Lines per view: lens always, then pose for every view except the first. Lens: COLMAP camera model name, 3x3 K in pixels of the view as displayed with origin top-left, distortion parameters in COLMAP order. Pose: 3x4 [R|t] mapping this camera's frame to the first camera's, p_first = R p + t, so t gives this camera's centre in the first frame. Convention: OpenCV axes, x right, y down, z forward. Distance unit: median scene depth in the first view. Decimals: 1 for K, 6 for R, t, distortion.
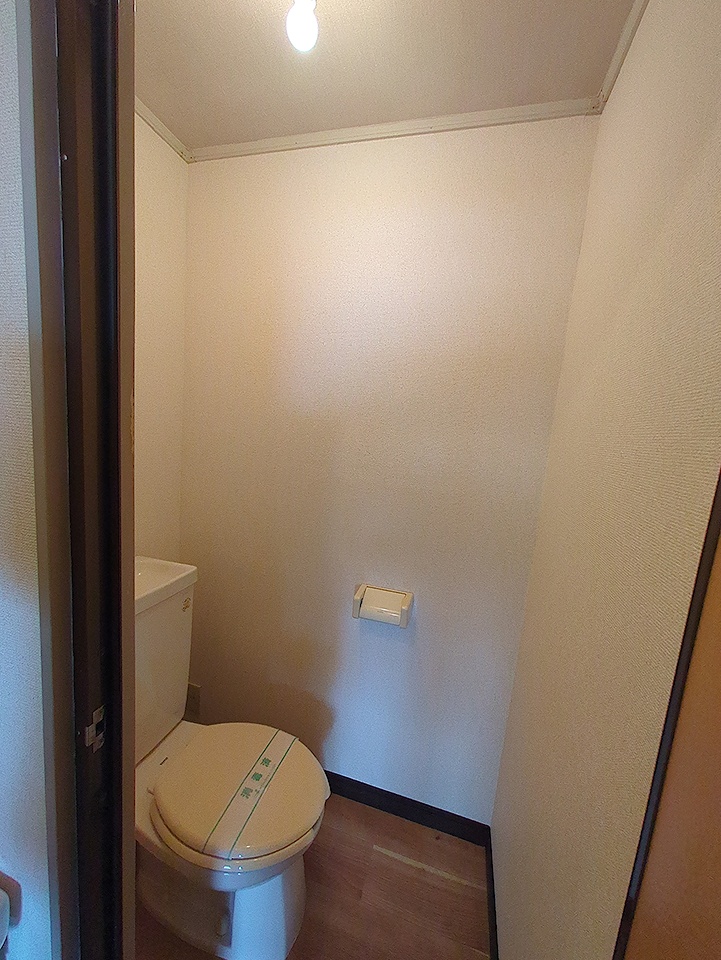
lens RADIAL K [[376.7, 0, 357.4], [0, 376.7, 480.6], [0, 0, 1]] dist [0.000093, 0.000733]
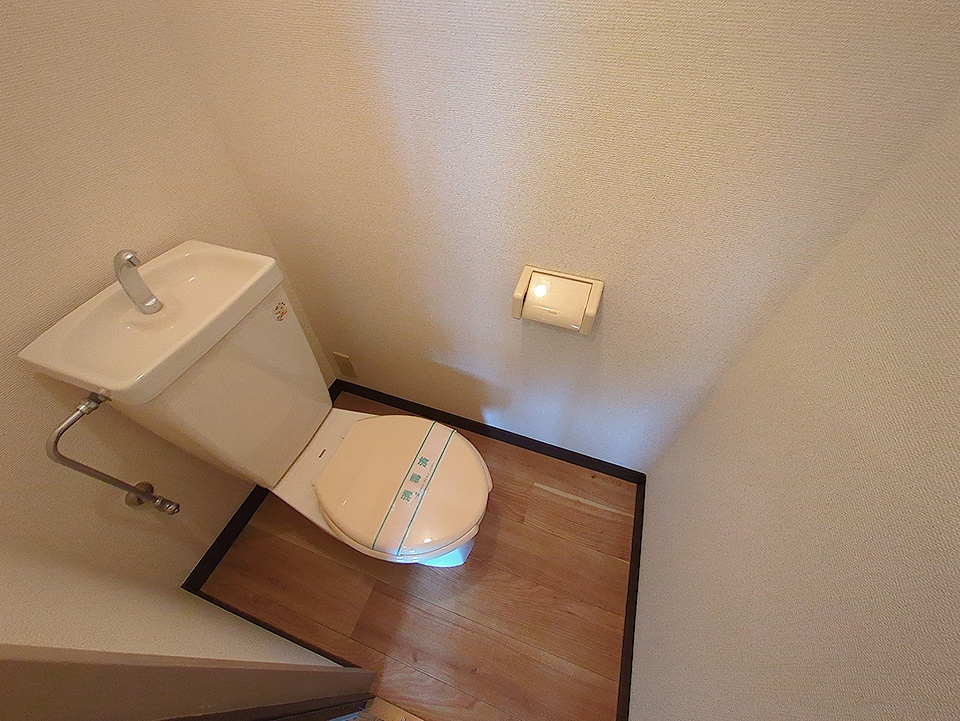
lens RADIAL K [[376.7, 0, 480.0], [0, 376.7, 360.5], [0, 0, 1]] dist [0.000093, 0.000733]
pose [[0.994567, -0.005860, -0.103937, 0.000220], [0.074968, 0.733052, 0.676028, -0.065898], [0.072229, -0.680147, 0.729509, 0.446216]]
